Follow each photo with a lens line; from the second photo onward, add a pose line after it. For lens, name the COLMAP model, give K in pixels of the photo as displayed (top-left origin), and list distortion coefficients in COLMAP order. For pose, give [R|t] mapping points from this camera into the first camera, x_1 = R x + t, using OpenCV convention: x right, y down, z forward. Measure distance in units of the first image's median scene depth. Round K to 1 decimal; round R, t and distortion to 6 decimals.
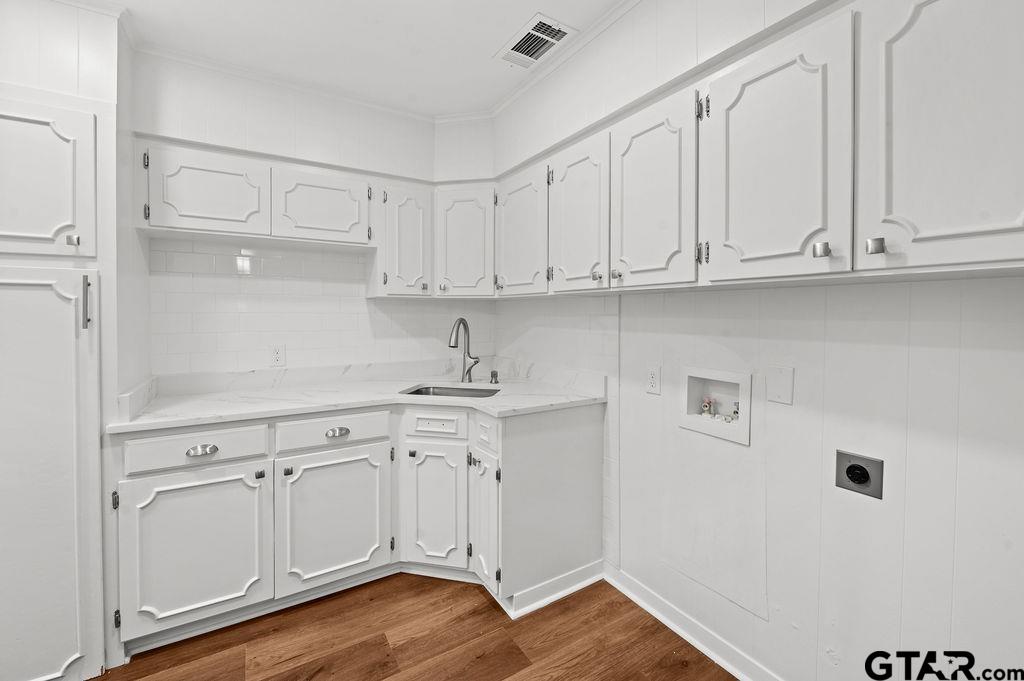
lens RADIAL K [[429.4, 0, 517.0], [0, 429.4, 322.2], [0, 0, 1]] dist [-0.002905, -0.000606]
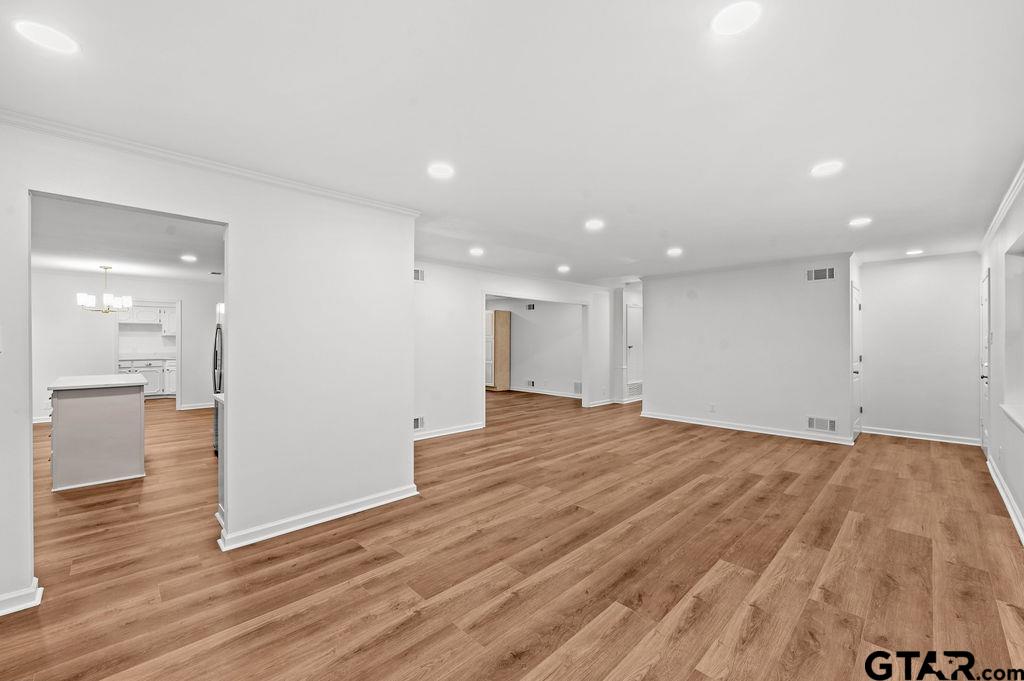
lens RADIAL K [[414.4, 0, 512.0], [0, 414.4, 340.5], [0, 0, 1]] dist [-0.003083, 0.000031]
pose [[0.976029, 0.003786, 0.217606, 2.572408], [-0.000690, 0.999898, -0.014299, 0.053752], [-0.217638, 0.013806, 0.975932, -4.453298]]
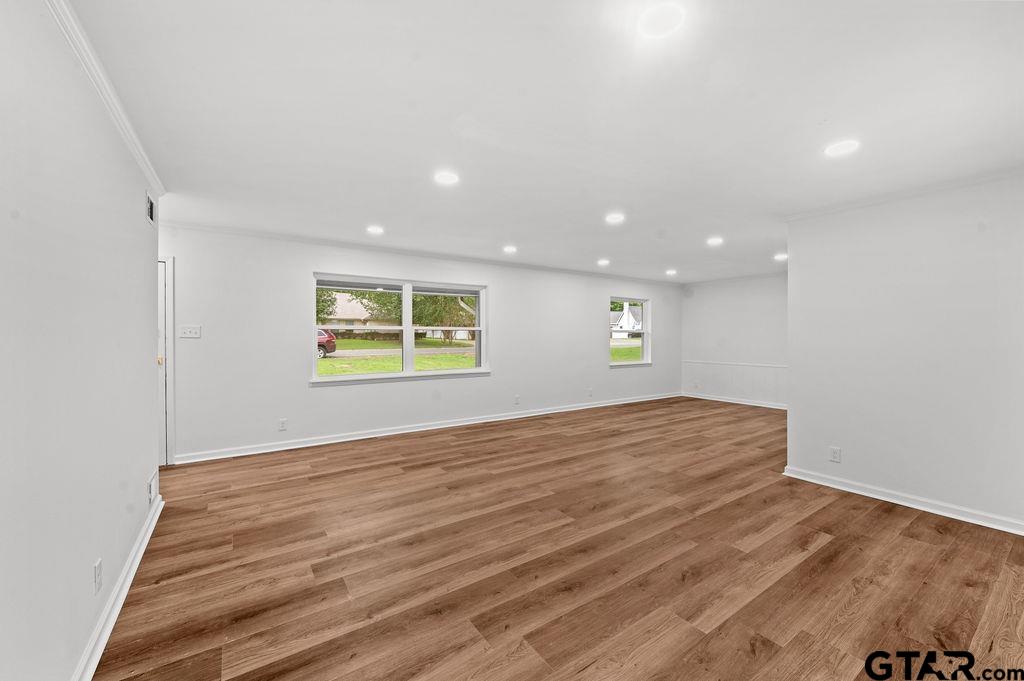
lens RADIAL K [[414.4, 0, 512.0], [0, 414.4, 340.5], [0, 0, 1]] dist [-0.003083, 0.000031]
pose [[-0.998831, 0.003481, -0.048218, 3.991038], [0.002058, 0.999562, 0.029526, -0.005643], [0.048300, 0.029393, -0.998400, -0.608396]]
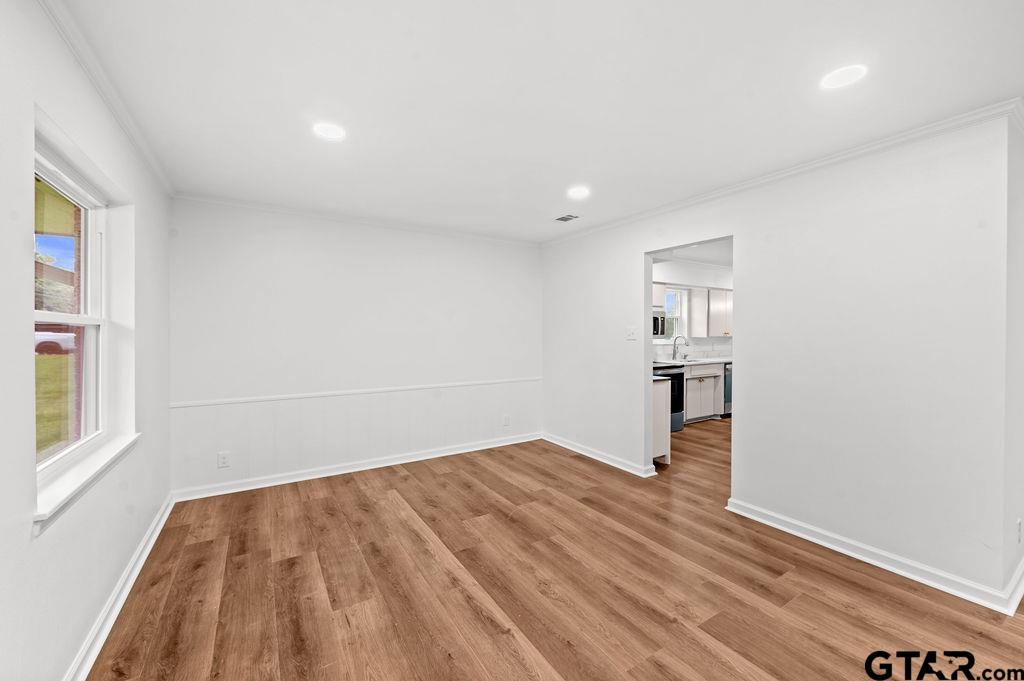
lens RADIAL K [[408.2, 0, 516.3], [0, 408.2, 331.3], [0, 0, 1]] dist [-0.012938, -0.000040]
pose [[0.009493, 0.001153, -0.999954, 3.523690], [-0.019013, 0.999819, 0.000973, 0.042011], [0.999774, 0.019003, 0.009513, -3.776185]]
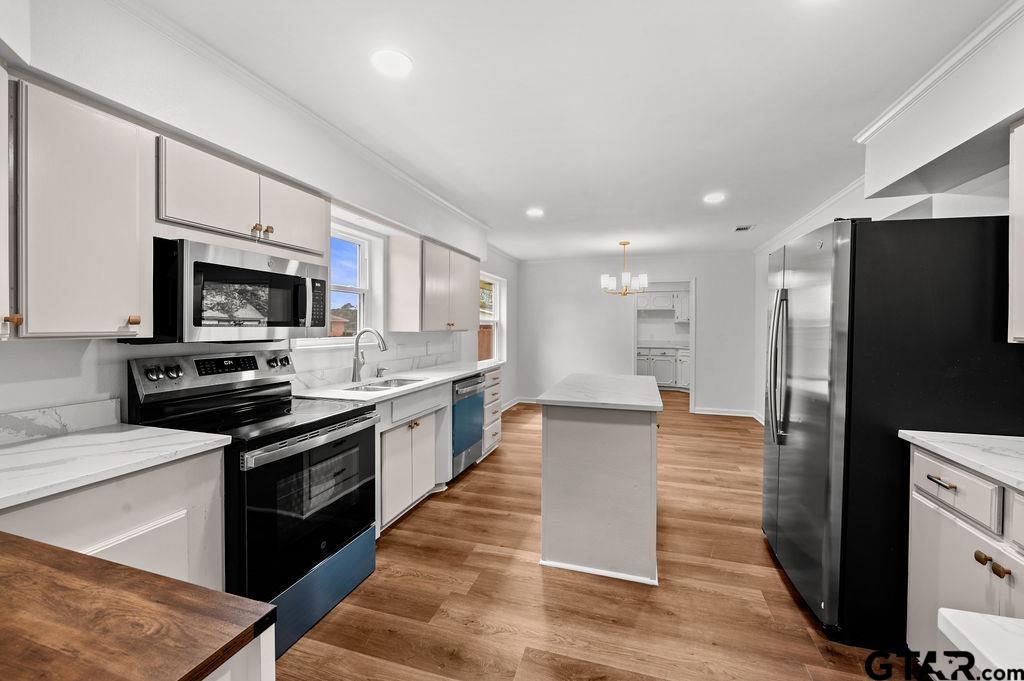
lens RADIAL K [[408.2, 0, 516.3], [0, 408.2, 331.3], [0, 0, 1]] dist [-0.012938, -0.000040]
pose [[0.662318, 0.008384, -0.749176, 1.787746], [-0.014129, 0.999899, -0.001301, 0.056324], [0.749090, 0.011447, 0.662370, -3.028915]]
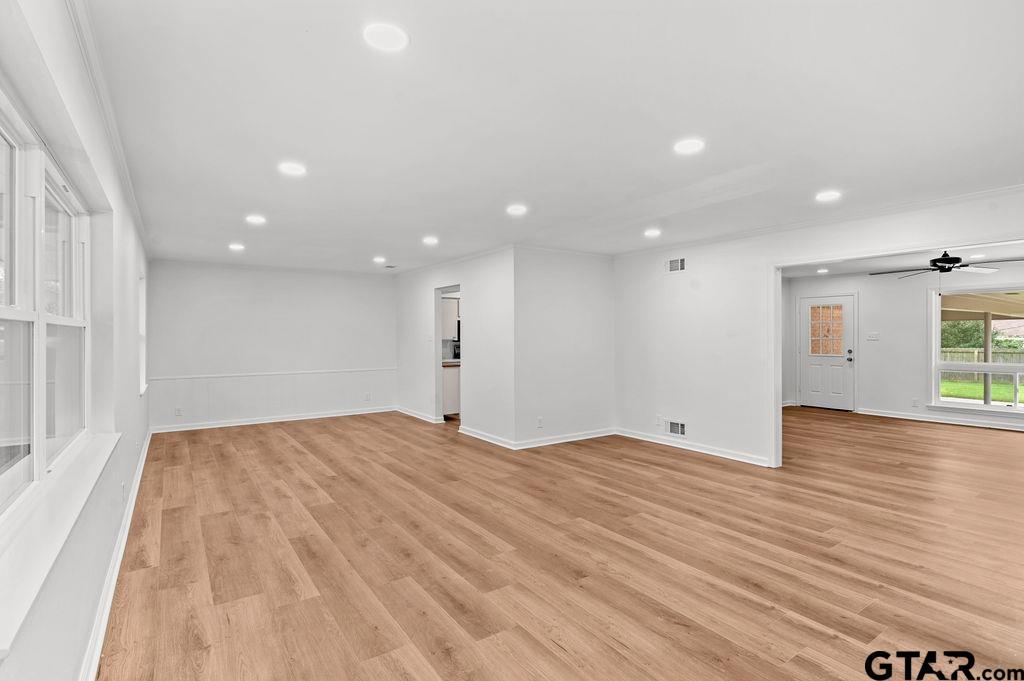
lens RADIAL K [[488.5, 0, 529.3], [0, 488.5, 365.6], [0, 0, 1]] dist [-0.002902, -0.000798]
pose [[0.072768, 0.062118, -0.995413, 5.525784], [-0.014522, 0.998019, 0.061219, 0.010748], [0.997243, 0.010001, 0.073526, -2.683799]]
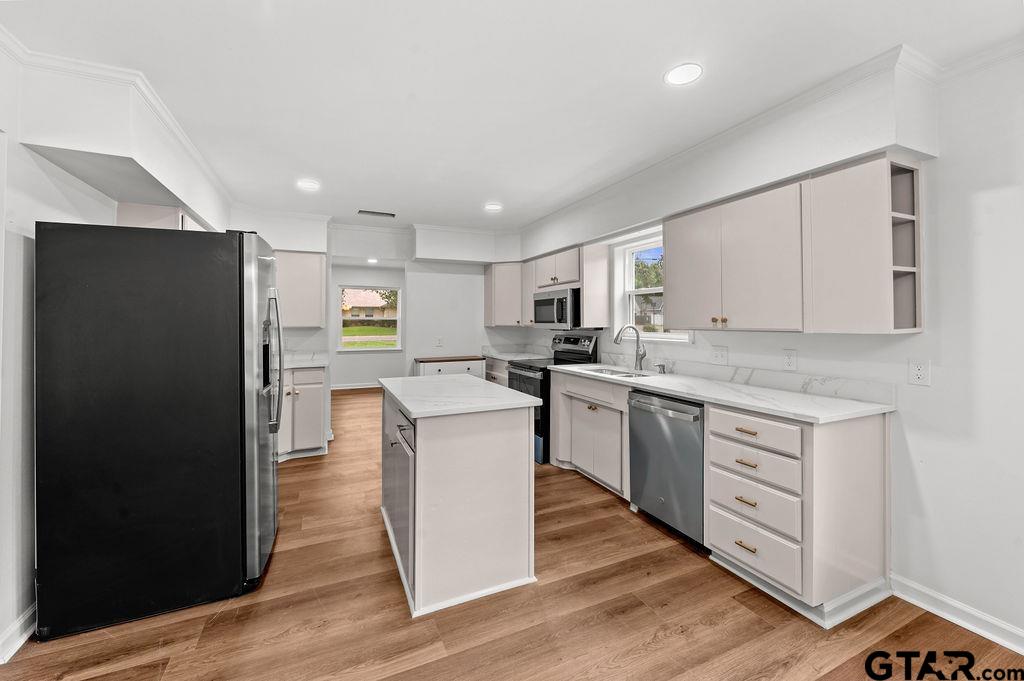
lens RADIAL K [[416.4, 0, 525.3], [0, 416.4, 318.6], [0, 0, 1]] dist [-0.002985, -0.000332]
pose [[-0.994785, 0.003438, 0.101934, 0.593197], [0.004231, 0.999962, 0.007566, 0.010987], [-0.101904, 0.007958, -0.994762, -0.654498]]
